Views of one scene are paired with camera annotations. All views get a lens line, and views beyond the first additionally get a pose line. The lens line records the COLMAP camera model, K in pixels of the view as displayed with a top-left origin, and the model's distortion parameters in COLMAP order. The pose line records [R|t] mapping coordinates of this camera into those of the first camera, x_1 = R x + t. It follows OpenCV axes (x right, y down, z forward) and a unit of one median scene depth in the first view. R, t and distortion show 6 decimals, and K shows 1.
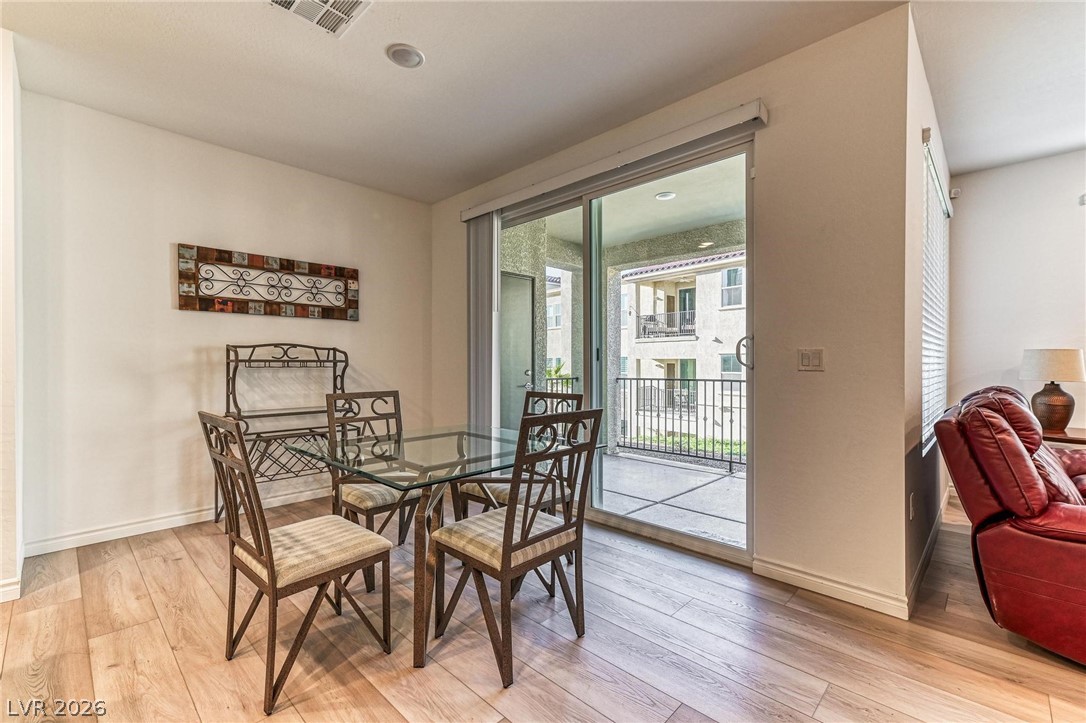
lens RADIAL K [[472.6, 0, 541.3], [0, 472.6, 362.6], [0, 0, 1]] dist [0.002390, -0.000182]
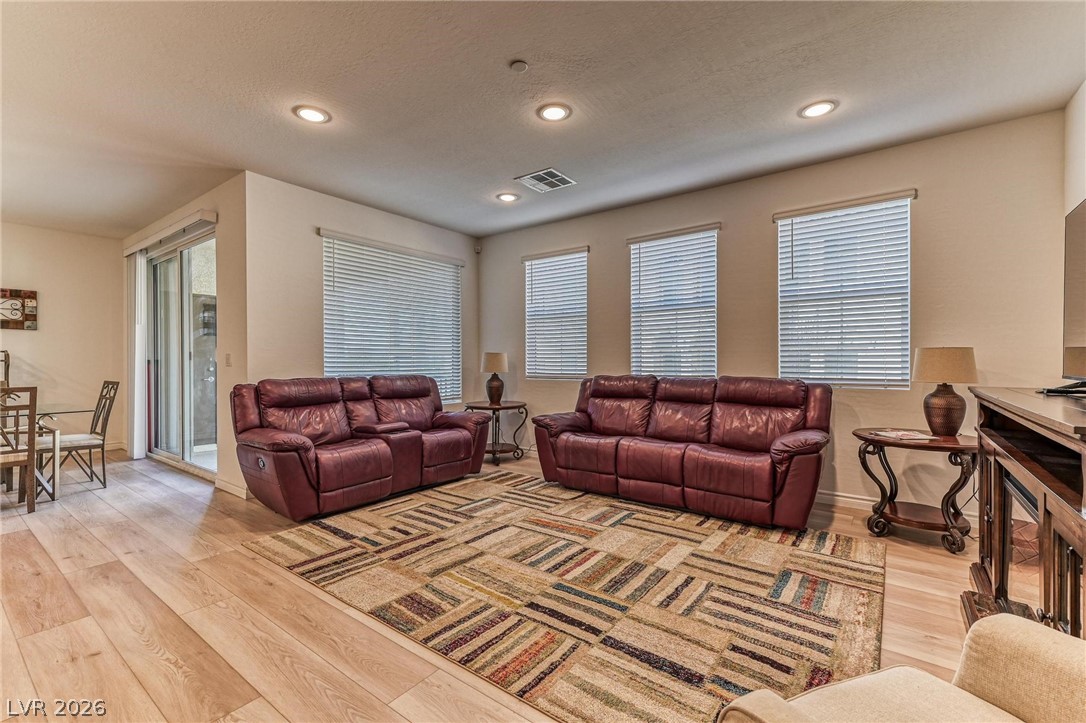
lens RADIAL K [[472.6, 0, 541.1], [0, 472.6, 363.3], [0, 0, 1]] dist [0.002390, -0.000182]
pose [[0.992557, -0.002165, 0.121758, 1.172041], [0.003068, 0.999969, -0.007227, 0.024496], [-0.121738, 0.007547, 0.992534, -0.663710]]
